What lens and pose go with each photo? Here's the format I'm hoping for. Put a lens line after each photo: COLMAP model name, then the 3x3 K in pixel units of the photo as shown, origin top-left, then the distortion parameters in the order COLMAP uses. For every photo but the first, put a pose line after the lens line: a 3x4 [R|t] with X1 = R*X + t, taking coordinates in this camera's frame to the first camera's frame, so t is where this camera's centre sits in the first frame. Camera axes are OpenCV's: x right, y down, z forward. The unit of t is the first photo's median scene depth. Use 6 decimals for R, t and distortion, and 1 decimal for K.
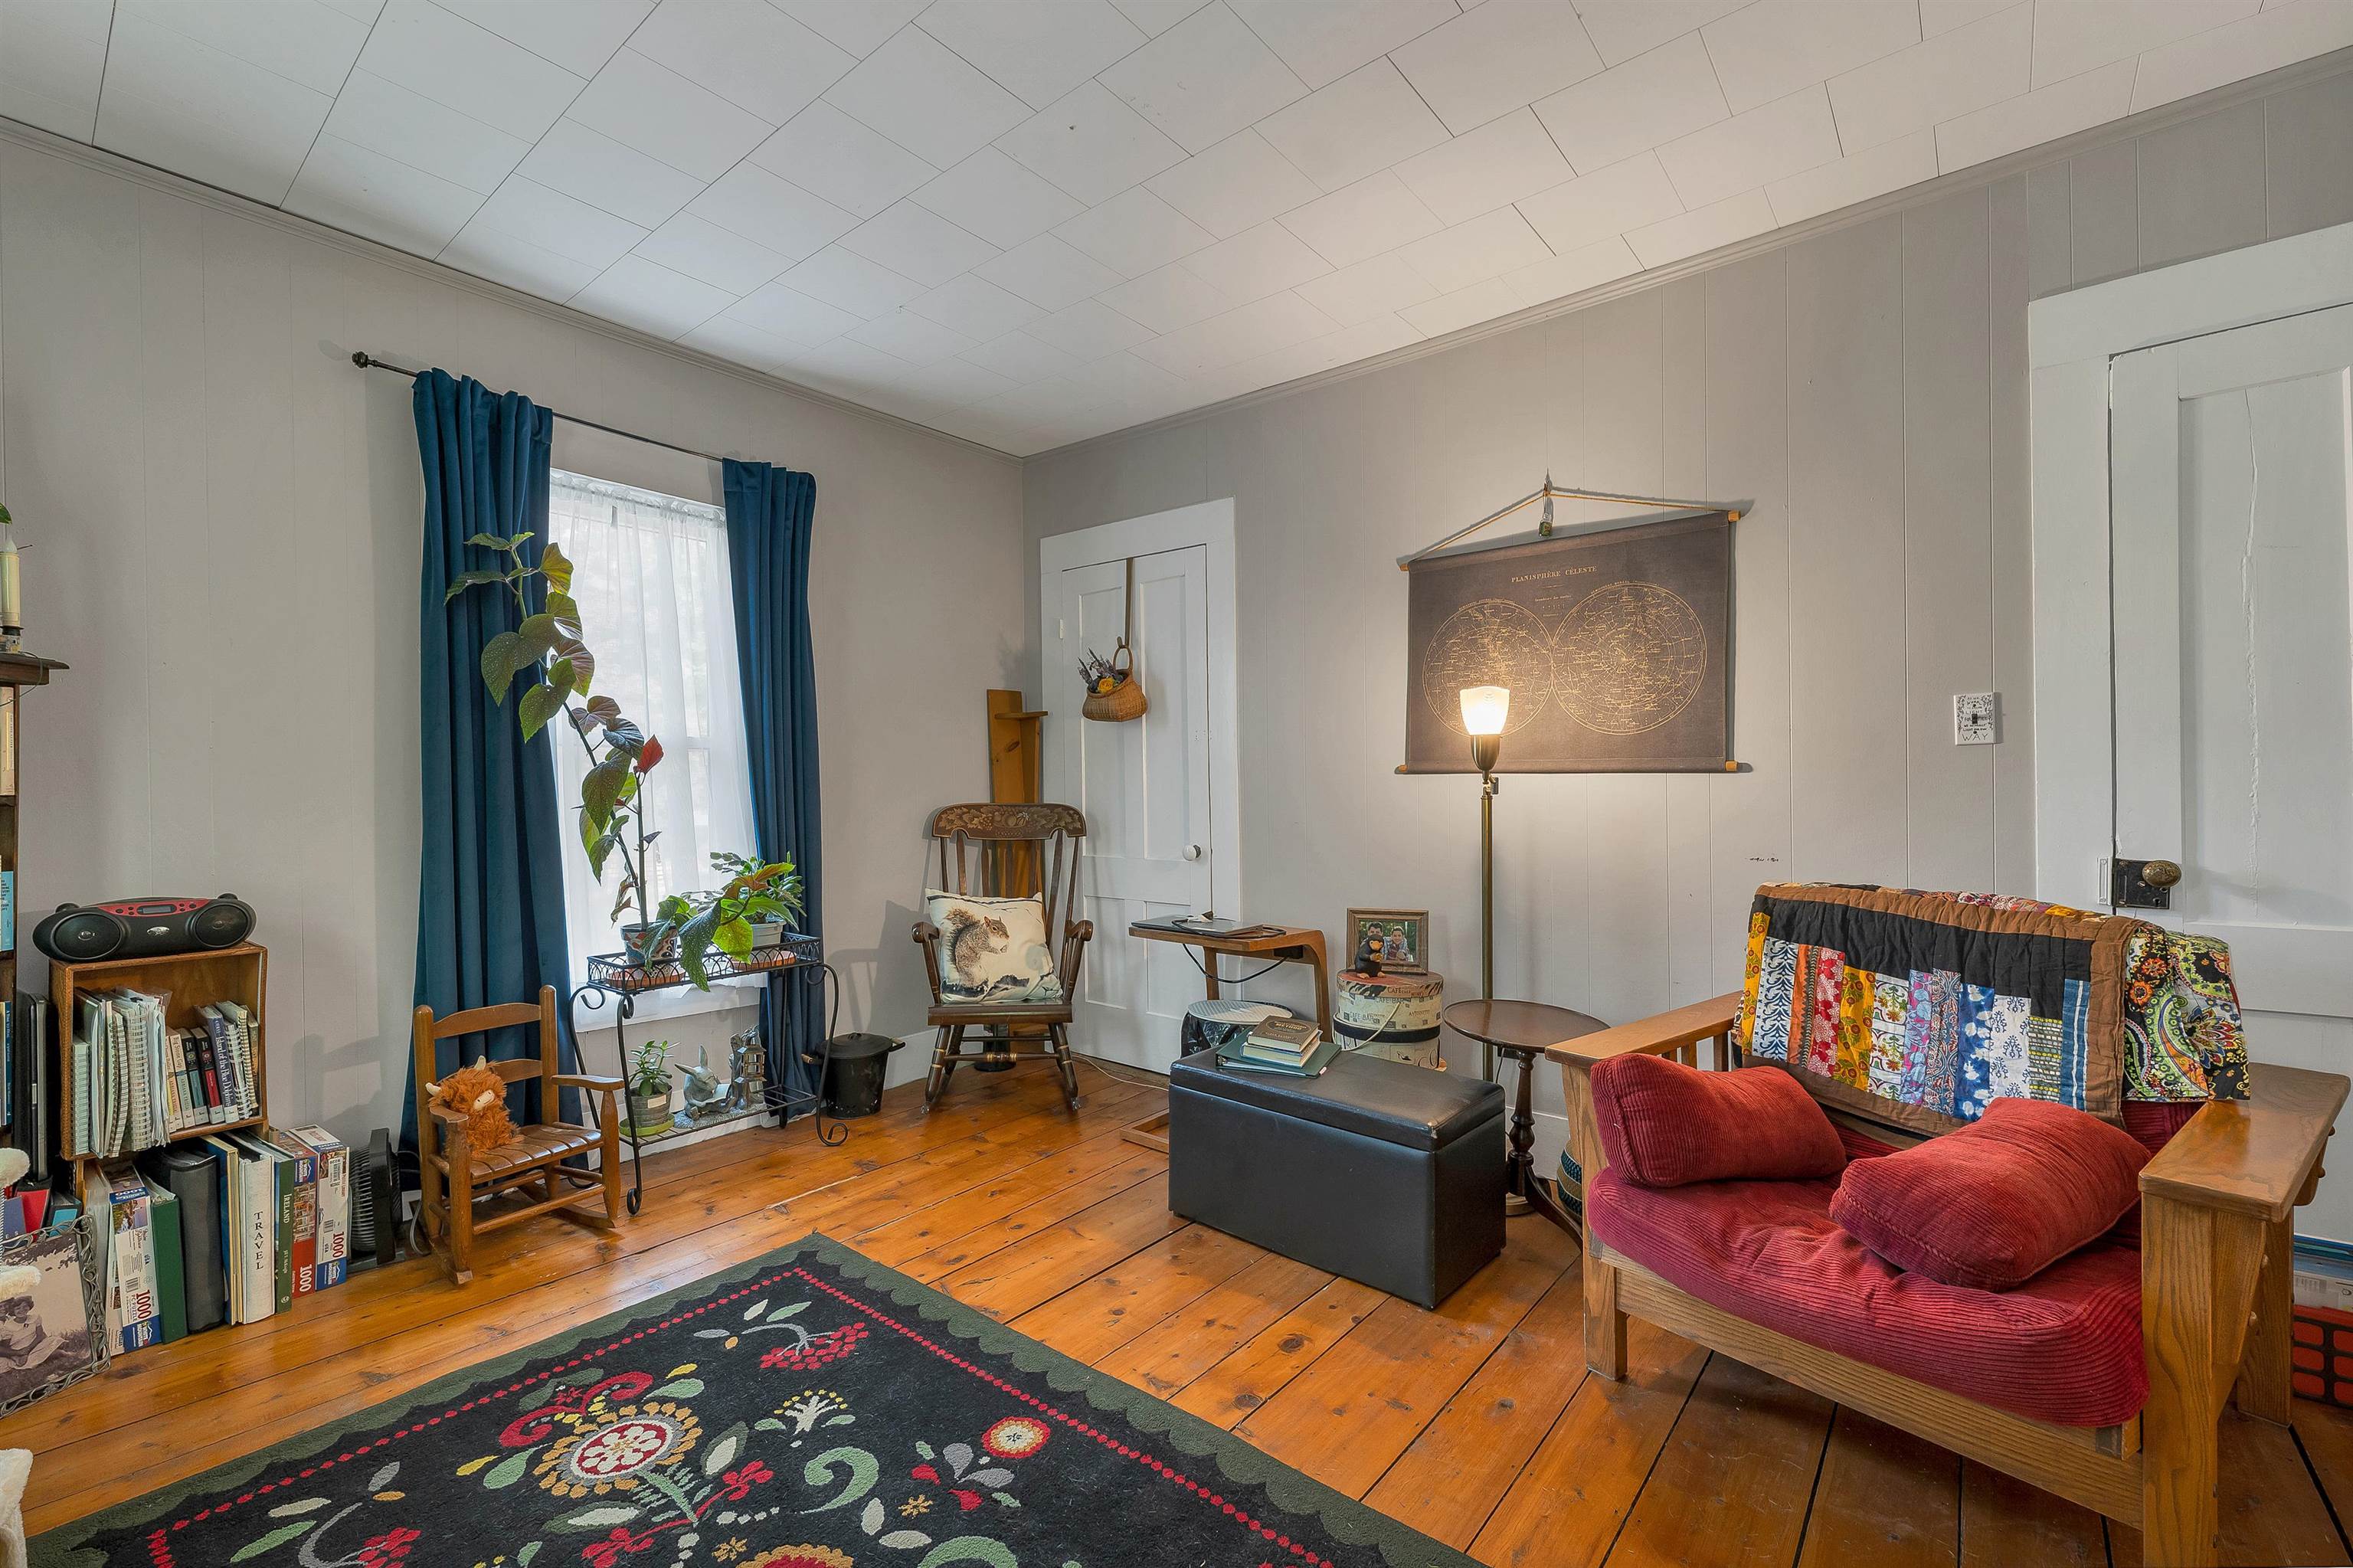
lens RADIAL K [[981.7, 0, 1174.3], [0, 981.7, 785.2], [0, 0, 1]] dist [0.001098, -0.000502]
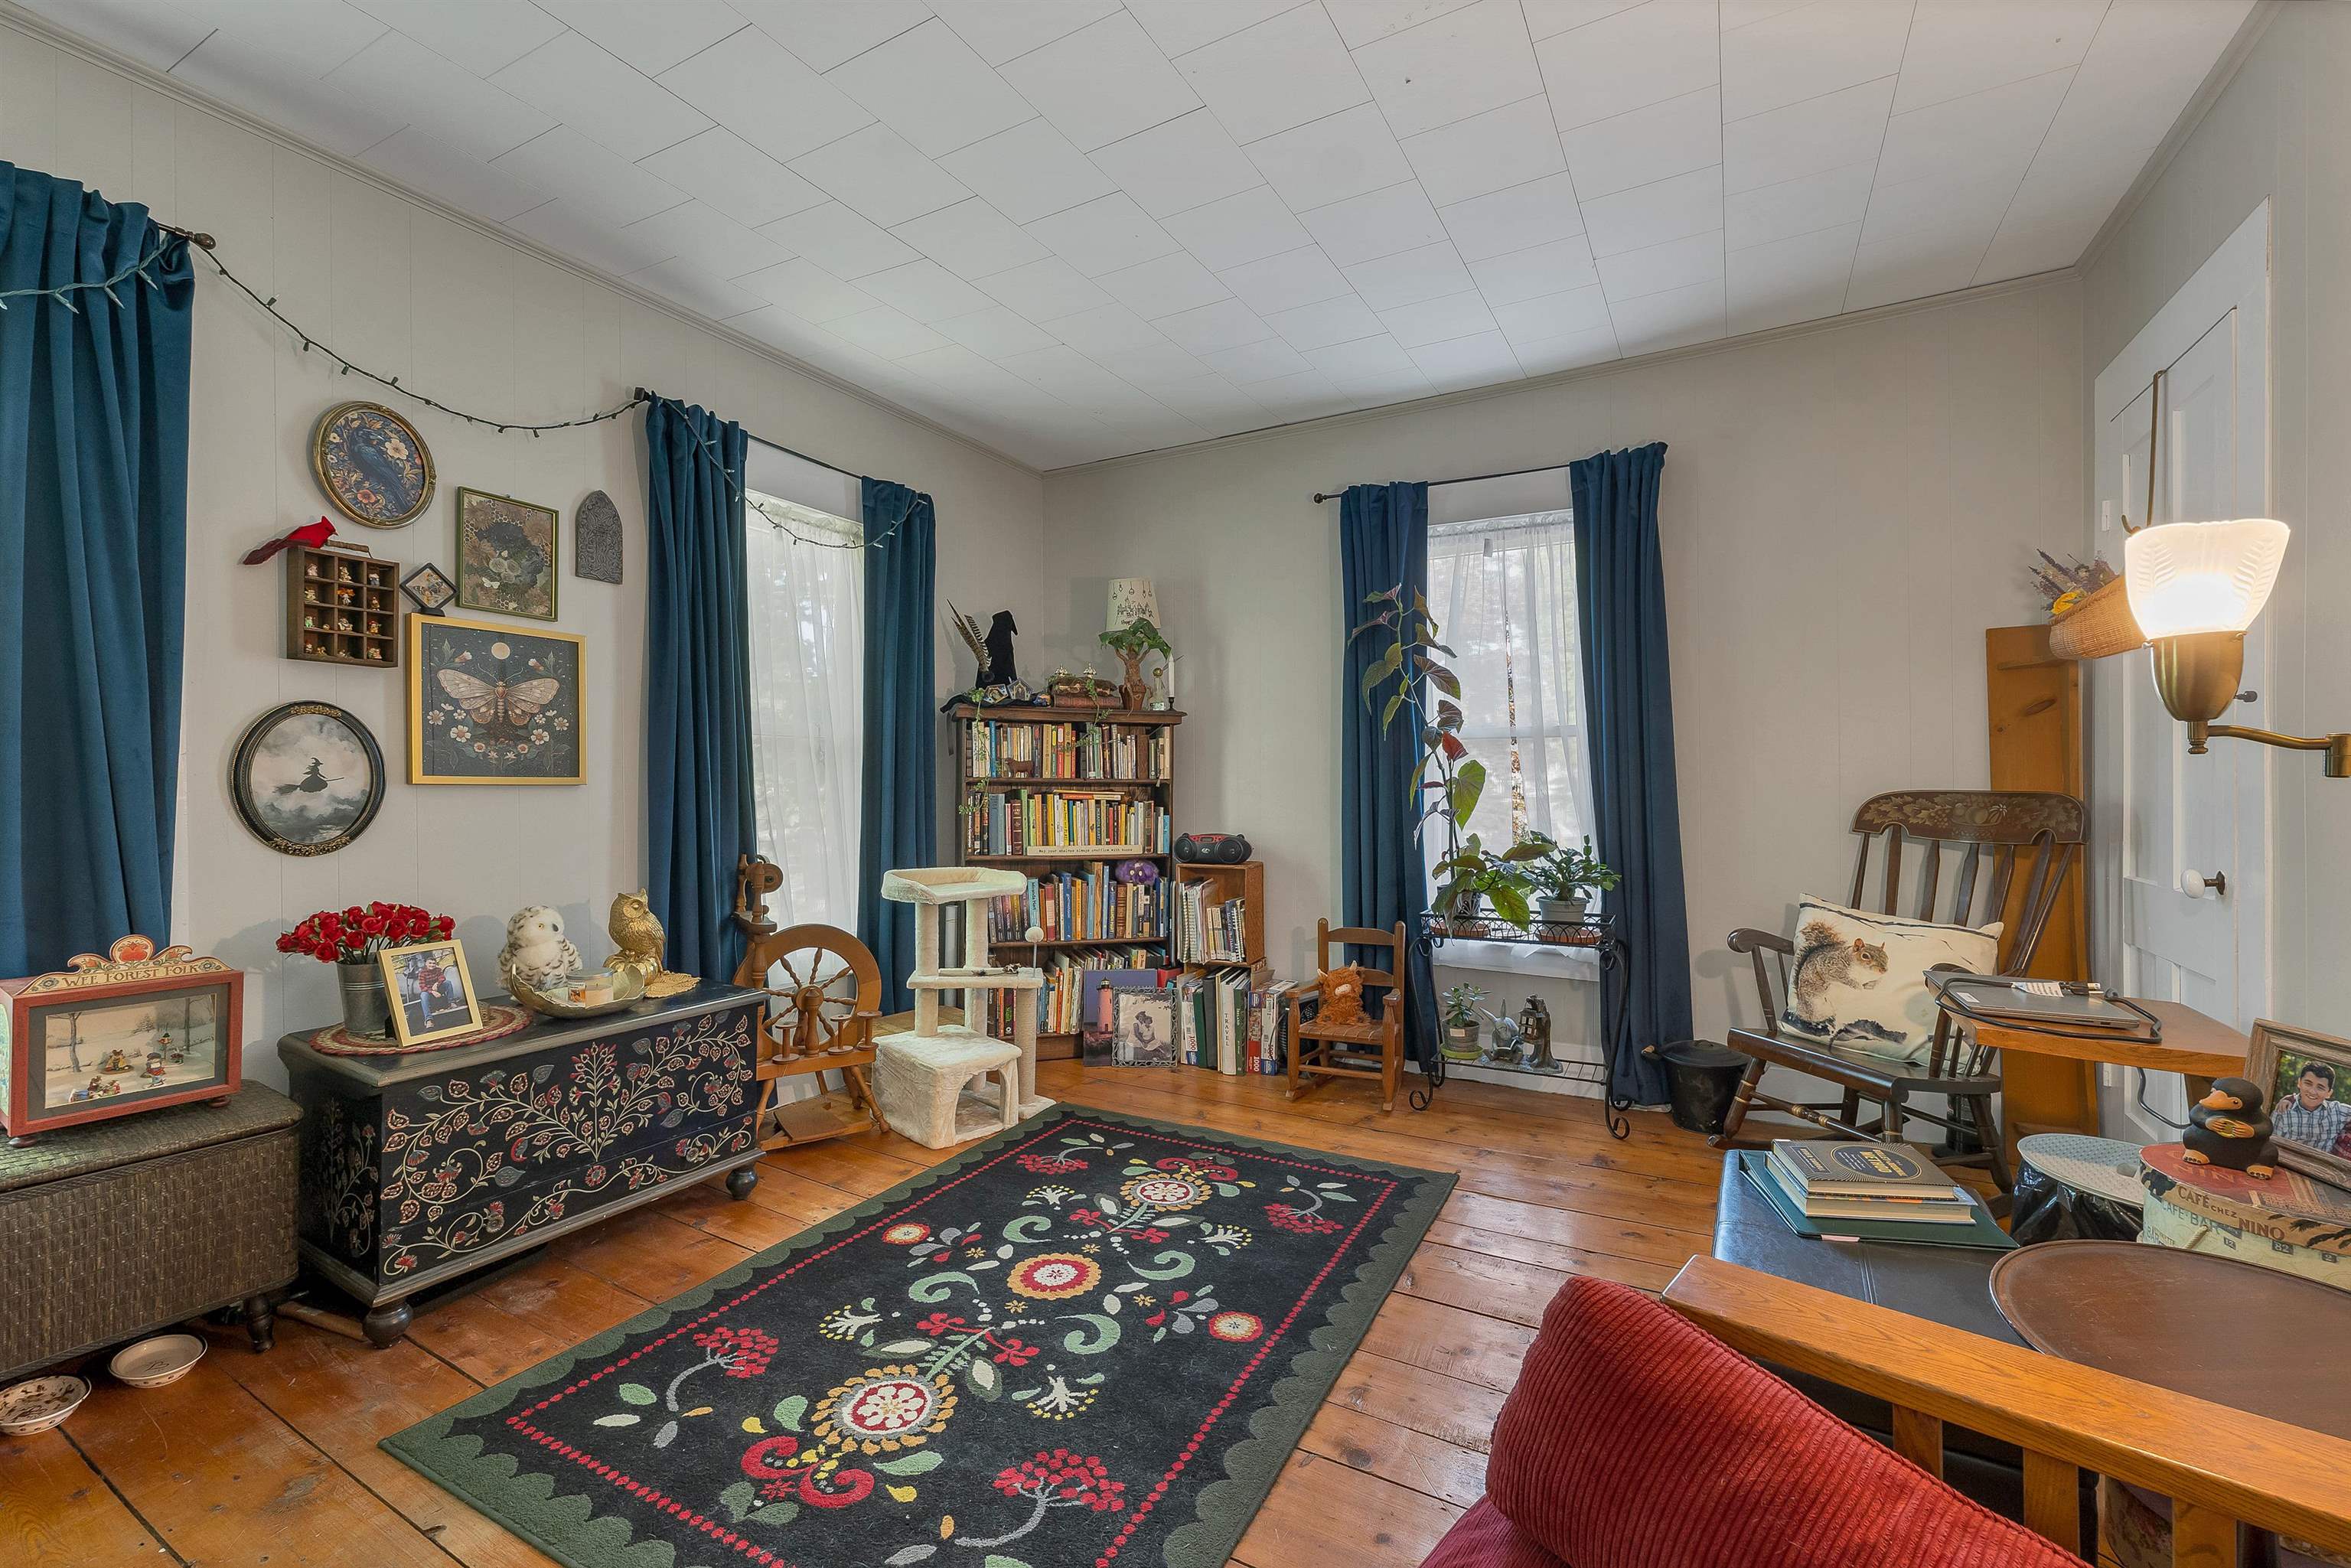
lens RADIAL K [[980.8, 0, 1173.3], [0, 980.8, 785.2], [0, 0, 1]] dist [0.001098, -0.000502]
pose [[0.181639, 0.006127, -0.983346, 0.740567], [0.008363, 0.999935, 0.007775, 0.007334], [0.983330, -0.009636, 0.181576, 0.550408]]
